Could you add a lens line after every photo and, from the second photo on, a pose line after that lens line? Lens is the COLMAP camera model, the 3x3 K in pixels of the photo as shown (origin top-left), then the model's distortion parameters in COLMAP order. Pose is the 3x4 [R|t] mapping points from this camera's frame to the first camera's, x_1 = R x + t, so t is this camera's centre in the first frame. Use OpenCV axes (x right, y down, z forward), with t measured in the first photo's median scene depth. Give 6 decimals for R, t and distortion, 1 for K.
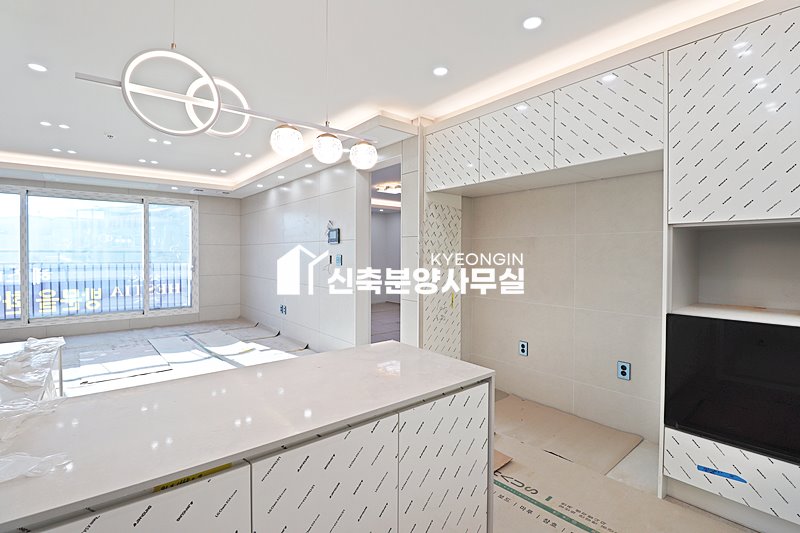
lens RADIAL K [[371.8, 0, 399.9], [0, 371.8, 260.5], [0, 0, 1]] dist [0.002068, -0.014341]
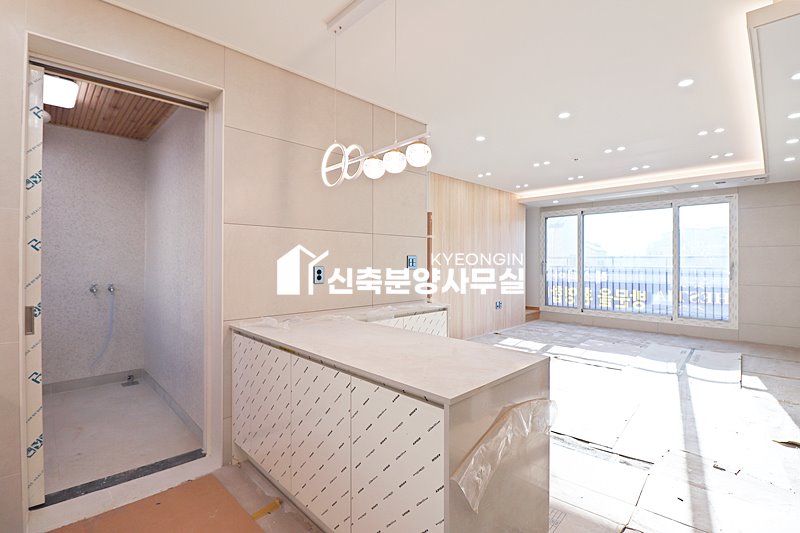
lens RADIAL K [[371.8, 0, 399.9], [0, 371.8, 260.5], [0, 0, 1]] dist [0.002068, -0.014341]
pose [[0.091336, -0.007143, -0.995794, 0.391011], [-0.018564, 0.999788, -0.008875, 0.015866], [0.995647, 0.019297, 0.091184, 0.337948]]
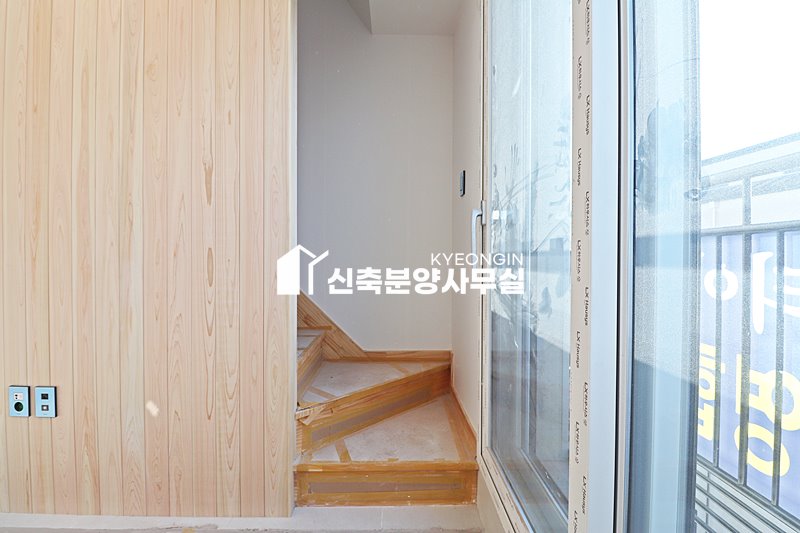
lens RADIAL K [[373.0, 0, 401.6], [0, 373.0, 258.6], [0, 0, 1]] dist [0.001216, -0.013849]
pose [[-0.622731, -0.002107, -0.782433, -1.329677], [-0.018227, 0.999764, 0.011815, 0.044361], [0.782224, 0.021619, -0.622622, 1.550951]]
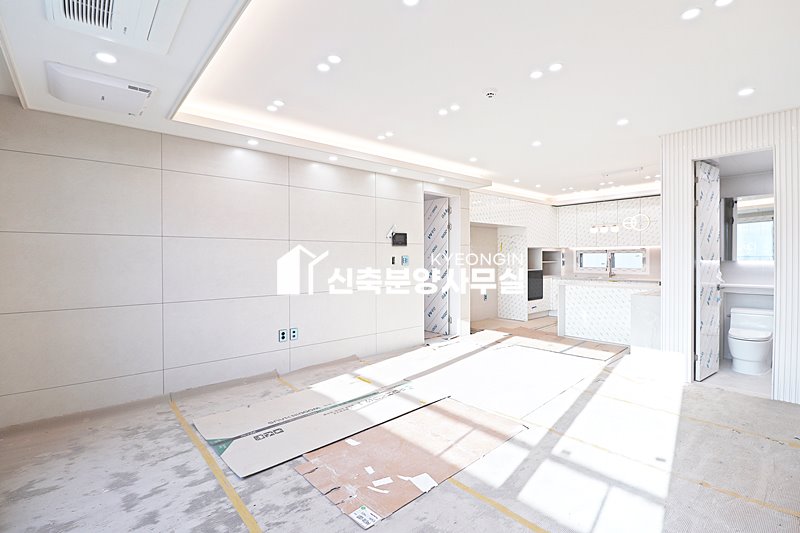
lens RADIAL K [[373.0, 0, 401.6], [0, 373.0, 258.6], [0, 0, 1]] dist [0.001216, -0.013849]
pose [[-0.029966, -0.006252, 0.999531, -1.607710], [0.021041, 0.999755, 0.006884, -0.018550], [-0.999329, 0.021237, -0.029827, 1.269068]]
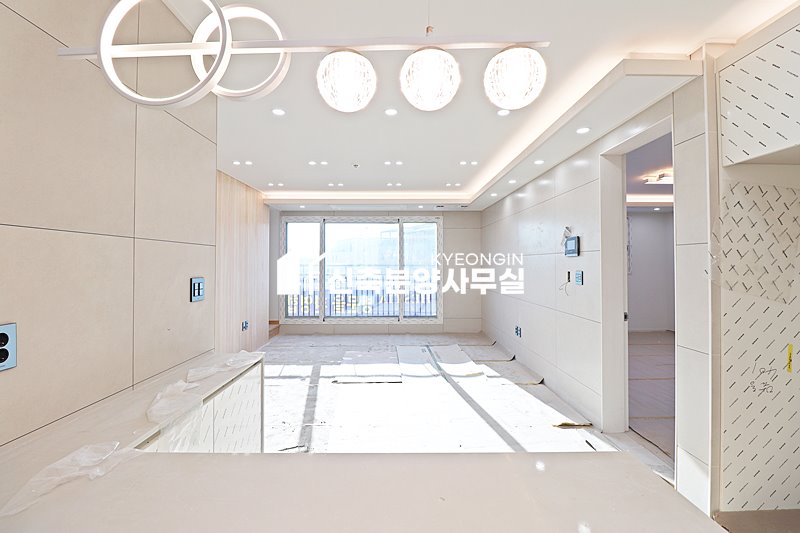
lens RADIAL K [[369.7, 0, 399.9], [0, 369.7, 259.0], [0, 0, 1]] dist [-0.000134, -0.013351]
pose [[0.778311, -0.013484, -0.627735, 0.031214], [-0.007220, 0.999511, -0.030422, -0.017168], [0.627838, 0.028210, 0.777833, 0.221411]]
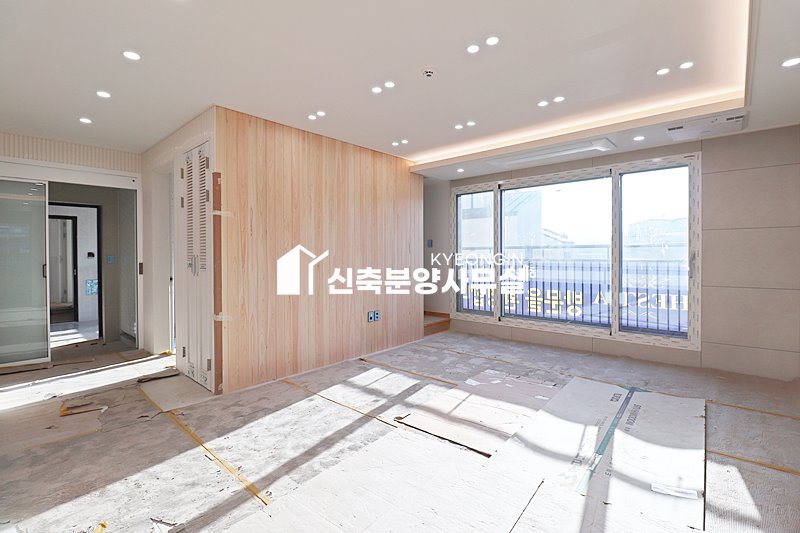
lens RADIAL K [[373.0, 0, 401.6], [0, 373.0, 258.6], [0, 0, 1]] dist [0.001216, -0.013849]
pose [[0.154832, 0.006668, -0.987918, -0.111050], [-0.012093, 0.999915, 0.004854, 0.005178], [0.987867, 0.011196, 0.154900, 0.889692]]
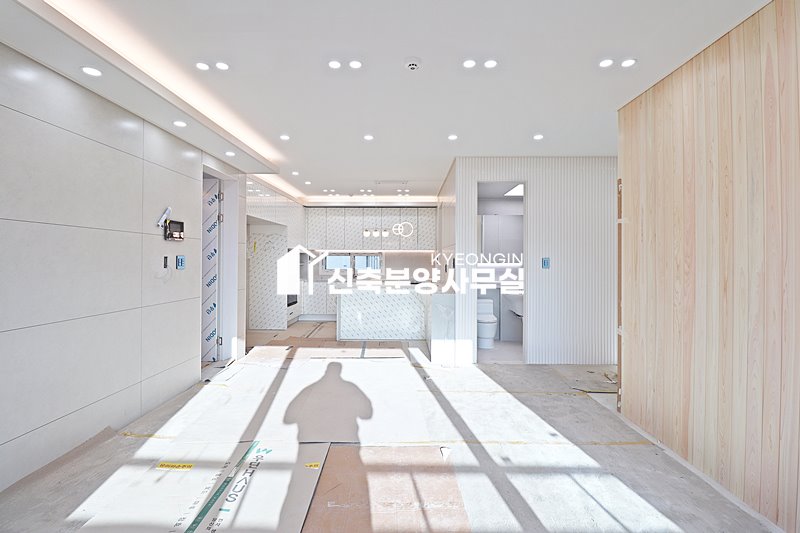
lens RADIAL K [[375.1, 0, 400.4], [0, 375.1, 258.3], [0, 0, 1]] dist [-0.001067, -0.014452]
pose [[-0.760701, -0.004714, 0.649085, -1.239916], [0.003285, 0.999933, 0.011112, -0.020858], [-0.649094, 0.010585, -0.760635, 1.573255]]
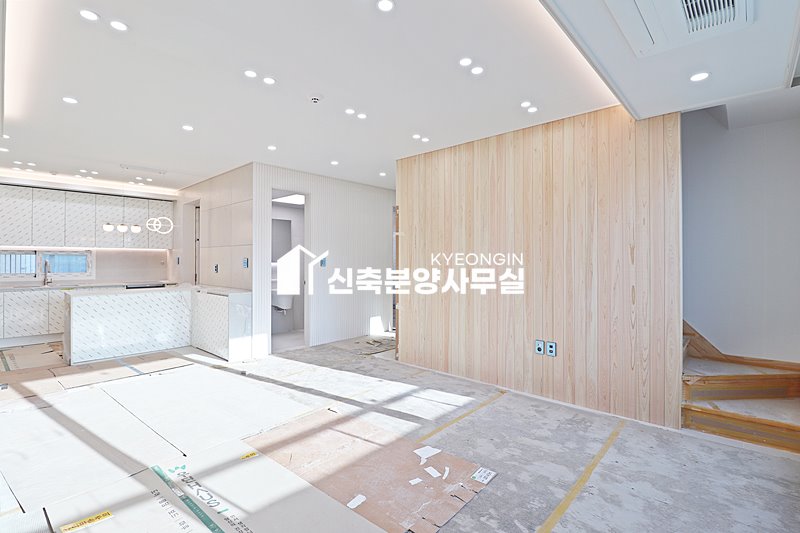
lens RADIAL K [[373.0, 0, 401.6], [0, 373.0, 258.6], [0, 0, 1]] dist [0.001216, -0.013849]
pose [[-0.989804, -0.006083, -0.142306, -0.896065], [-0.007737, 0.999909, 0.011068, -0.023185], [0.142226, 0.012056, -0.989761, 1.875628]]
